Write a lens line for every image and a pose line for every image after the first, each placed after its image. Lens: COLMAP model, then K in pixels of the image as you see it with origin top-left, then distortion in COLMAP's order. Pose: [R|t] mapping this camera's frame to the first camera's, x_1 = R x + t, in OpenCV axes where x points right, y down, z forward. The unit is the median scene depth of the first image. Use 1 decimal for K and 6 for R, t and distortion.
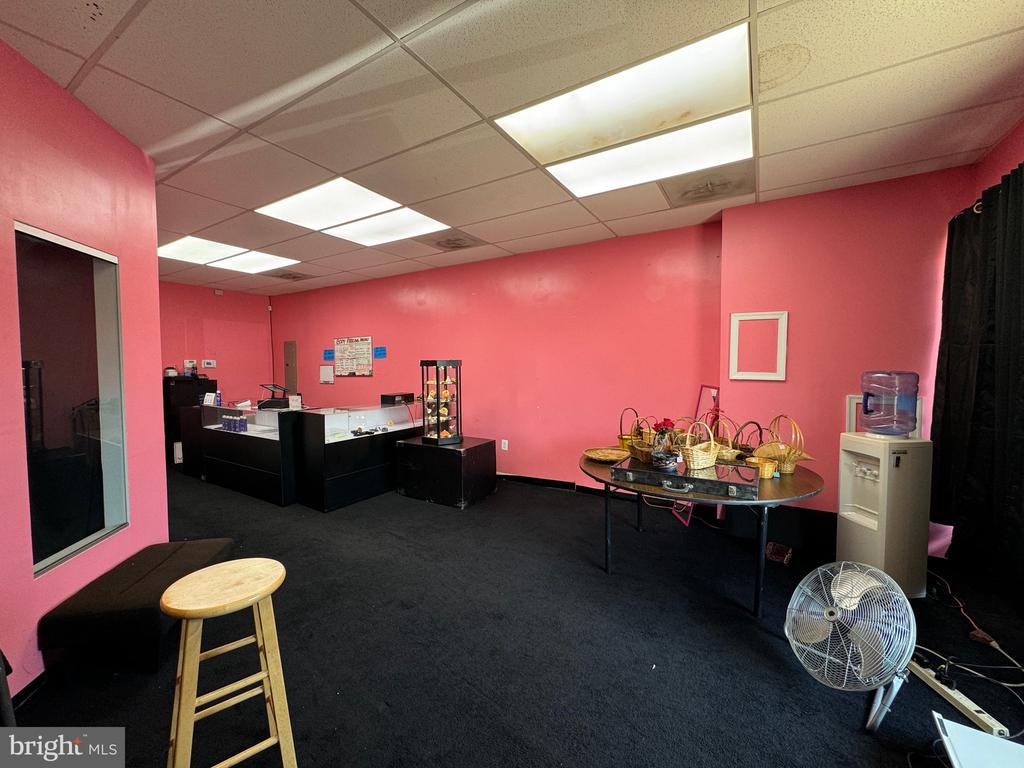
lens RADIAL K [[411.2, 0, 515.0], [0, 411.2, 384.0], [0, 0, 1]] dist [-0.002878, 0.000084]
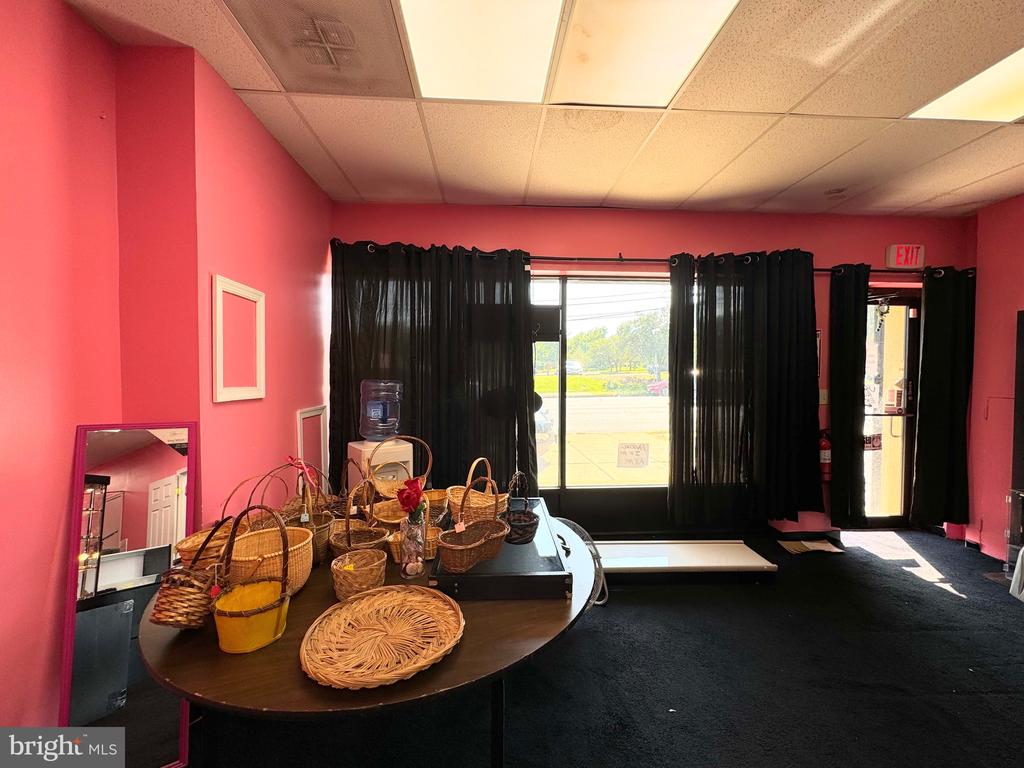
lens RADIAL K [[411.2, 0, 510.0], [0, 411.2, 379.9], [0, 0, 1]] dist [-0.002878, 0.000084]
pose [[-0.566247, -0.006349, 0.824211, -0.105443], [0.039594, 0.998606, 0.034894, -0.044605], [-0.823284, 0.052392, -0.565207, 1.033479]]
